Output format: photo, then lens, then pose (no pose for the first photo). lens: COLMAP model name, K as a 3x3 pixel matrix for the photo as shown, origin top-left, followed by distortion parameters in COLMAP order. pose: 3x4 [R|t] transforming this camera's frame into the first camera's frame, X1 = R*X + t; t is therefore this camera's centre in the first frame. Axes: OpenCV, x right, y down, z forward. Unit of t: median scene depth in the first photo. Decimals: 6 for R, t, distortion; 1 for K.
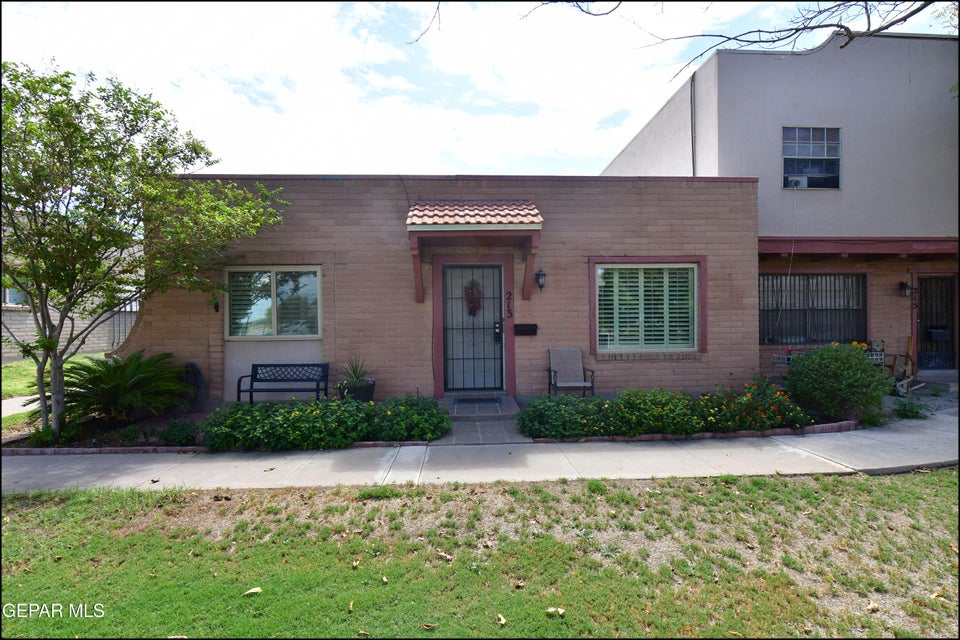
lens RADIAL K [[483.2, 0, 484.2], [0, 483.2, 319.0], [0, 0, 1]] dist [-0.014506, 0.000025]
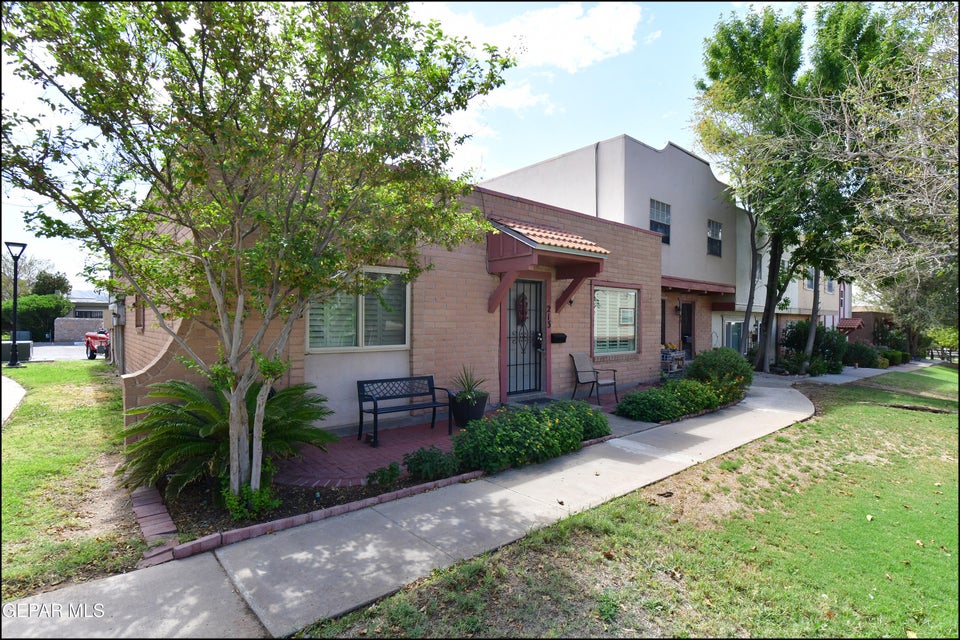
lens RADIAL K [[483.2, 0, 486.8], [0, 483.2, 324.8], [0, 0, 1]] dist [-0.014506, 0.000025]
pose [[0.776581, 0.013072, 0.629881, -0.802555], [-0.022065, 0.999736, 0.006457, -0.014358], [-0.629630, -0.018913, 0.776665, 0.193251]]
